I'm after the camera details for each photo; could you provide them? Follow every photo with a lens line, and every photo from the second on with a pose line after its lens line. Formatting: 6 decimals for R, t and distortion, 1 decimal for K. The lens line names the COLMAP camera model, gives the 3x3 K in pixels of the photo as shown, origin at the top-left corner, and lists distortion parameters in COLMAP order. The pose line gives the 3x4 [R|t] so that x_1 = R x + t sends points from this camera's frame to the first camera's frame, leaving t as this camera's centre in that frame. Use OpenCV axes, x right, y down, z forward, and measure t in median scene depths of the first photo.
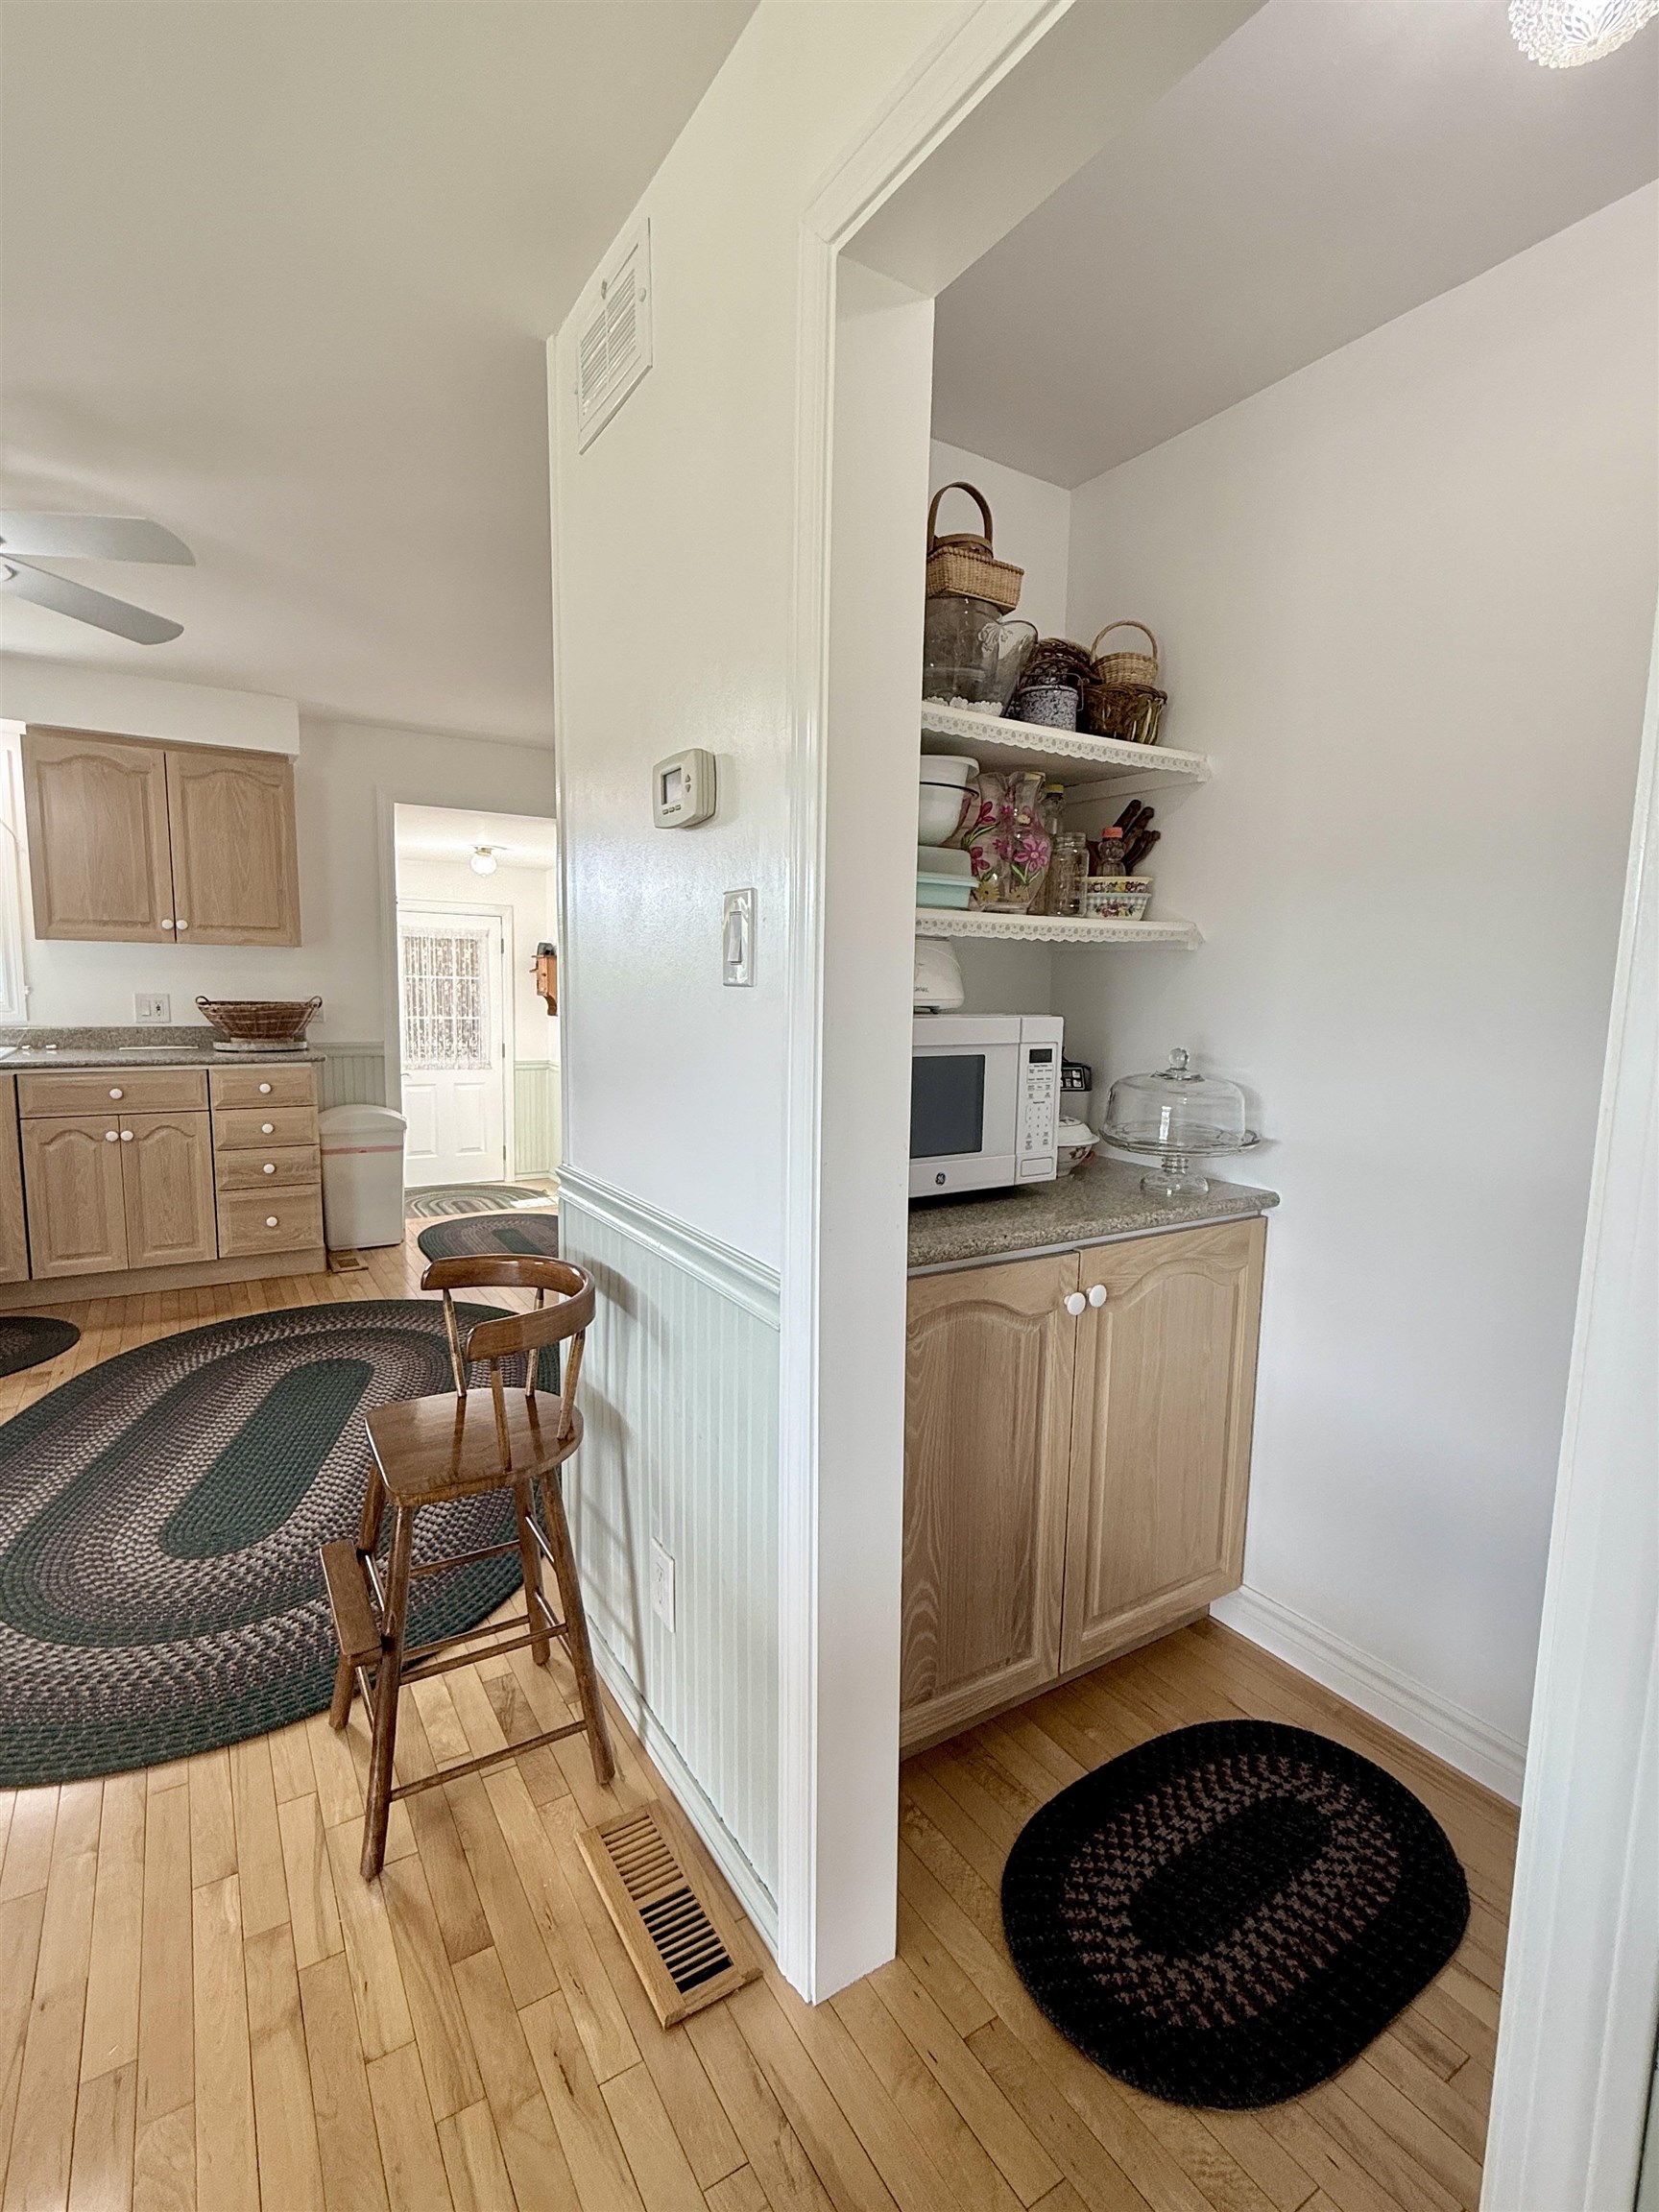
lens RADIAL K [[1027.0, 0, 839.0], [0, 1027.0, 1104.1], [0, 0, 1]] dist [-0.000119, -0.000120]
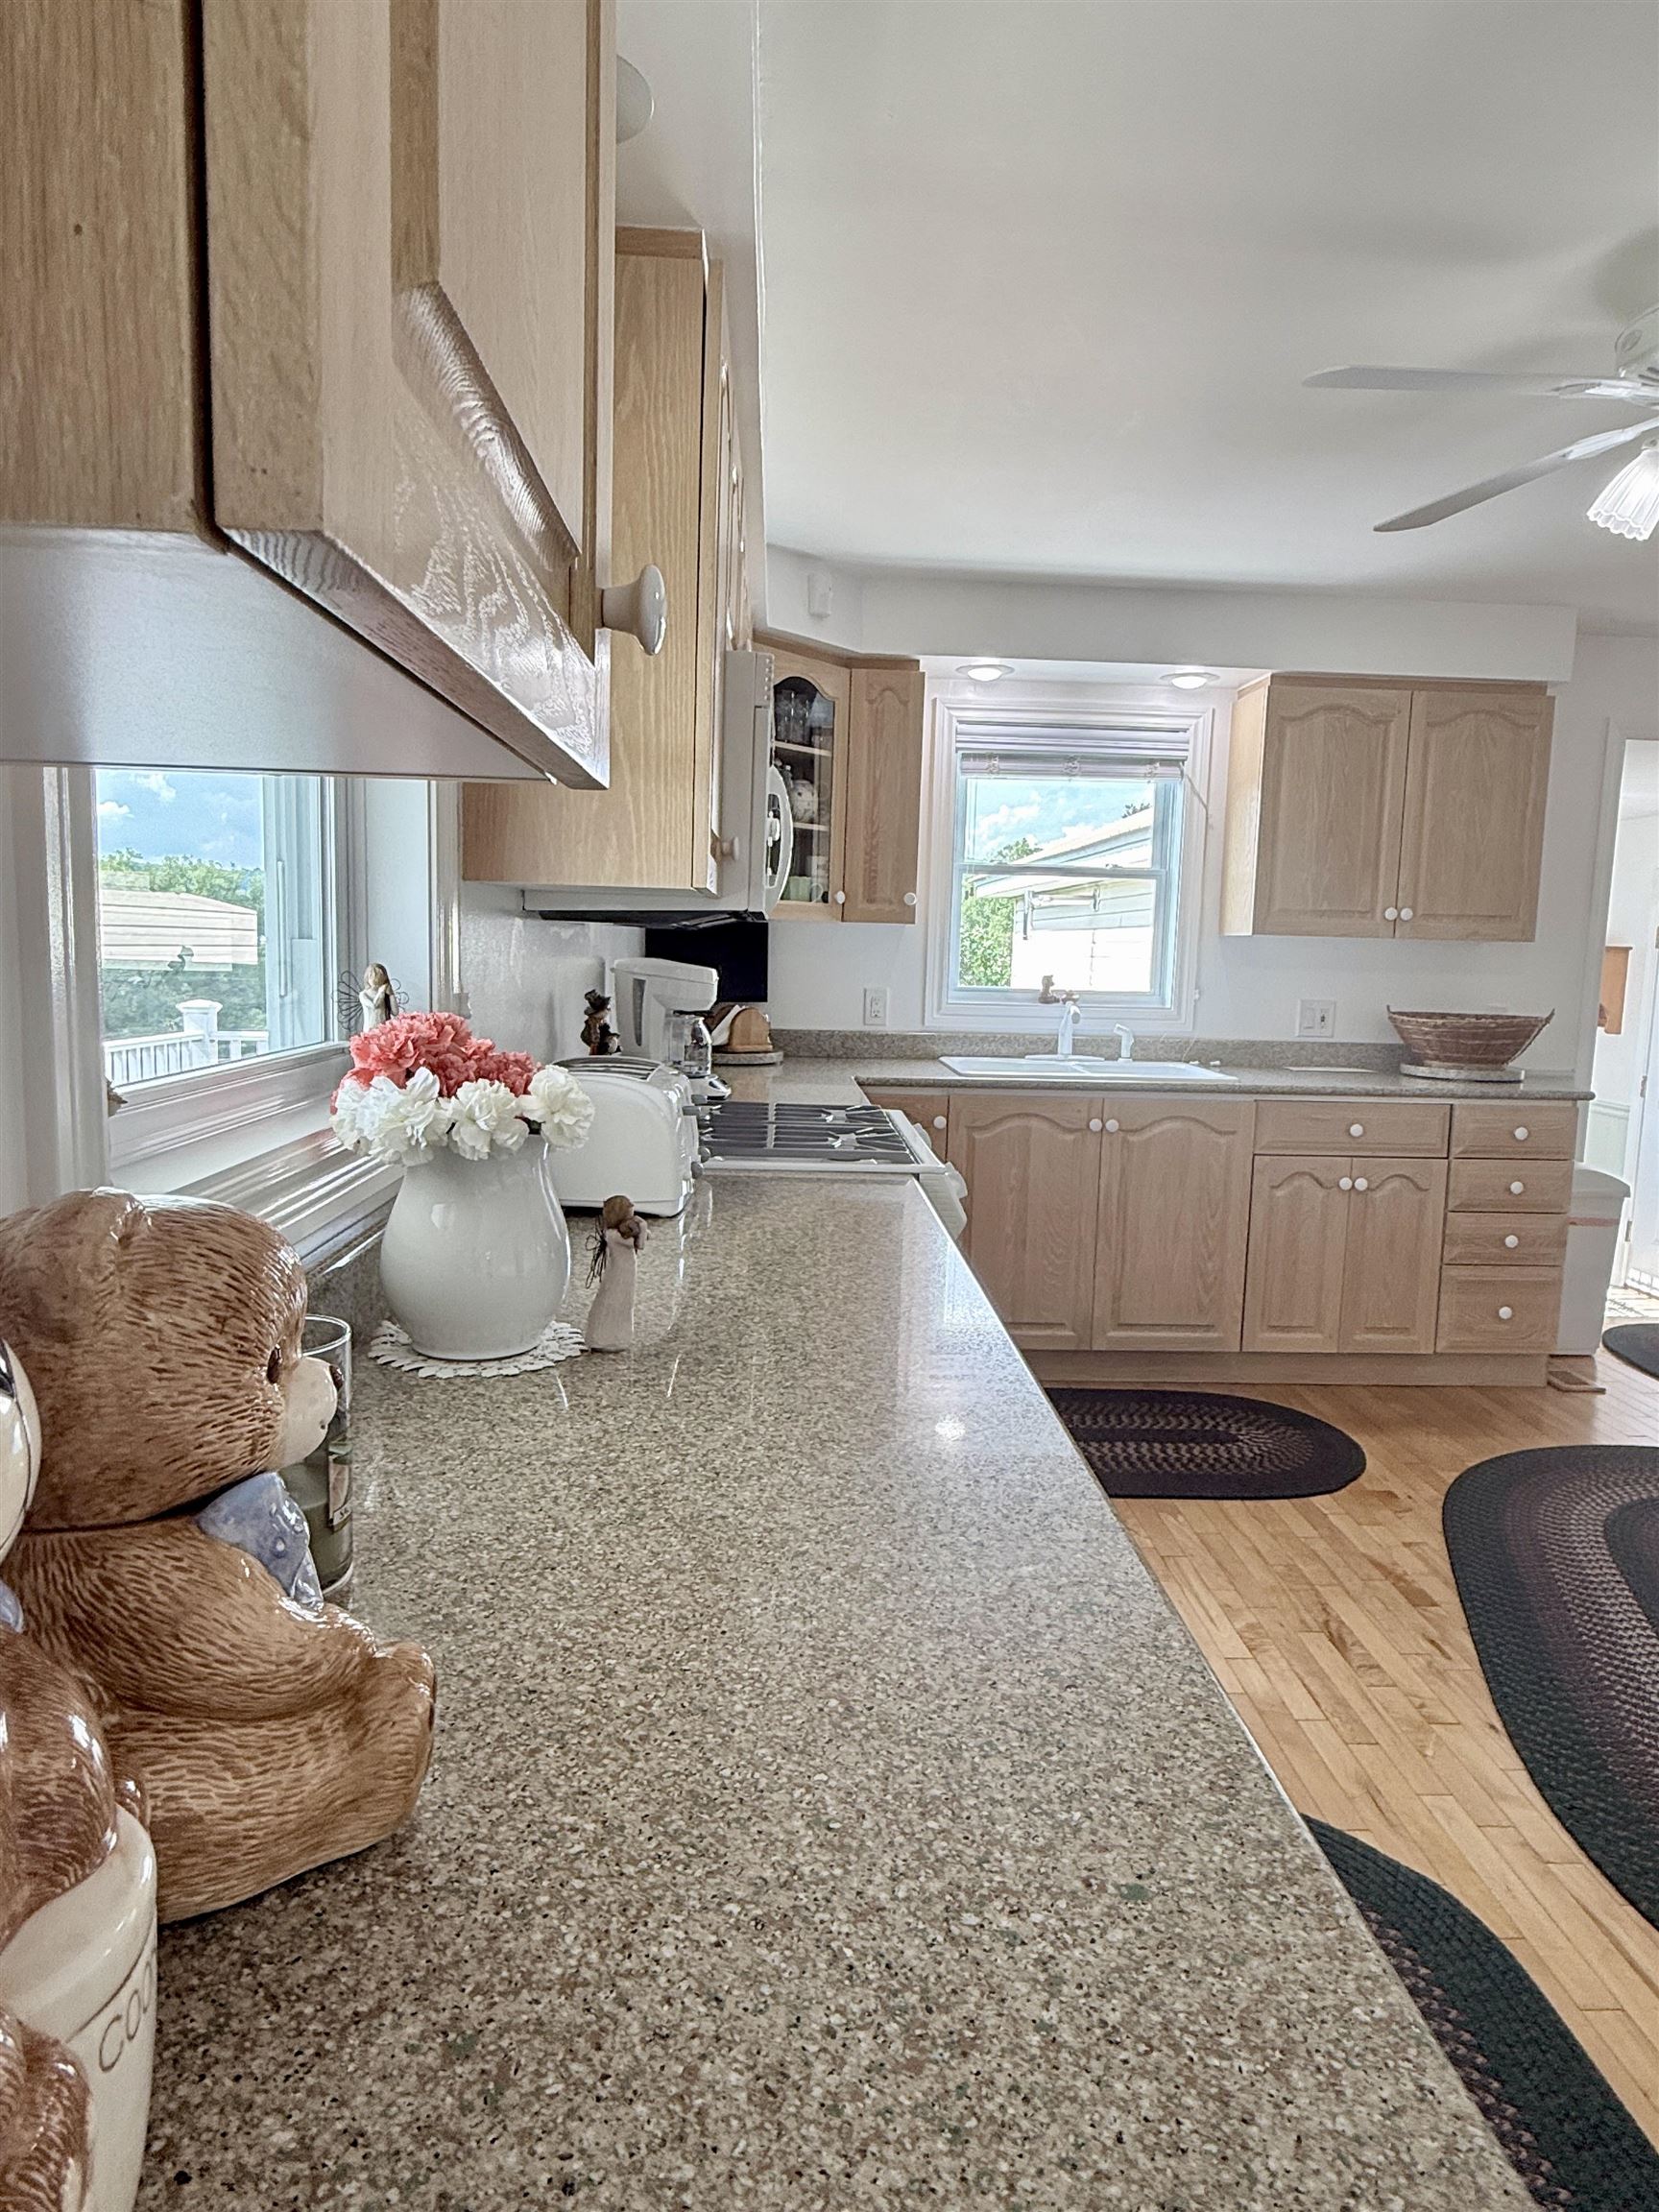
lens RADIAL K [[1302.7, 0, 832.3], [0, 1302.7, 1103.5], [0, 0, 1]] dist [0.000588, 0.000669]
pose [[0.868294, 0.062746, -0.492066, -0.508986], [-0.069799, 0.997553, 0.004037, -0.006124], [0.491115, 0.030840, 0.870549, -0.061141]]
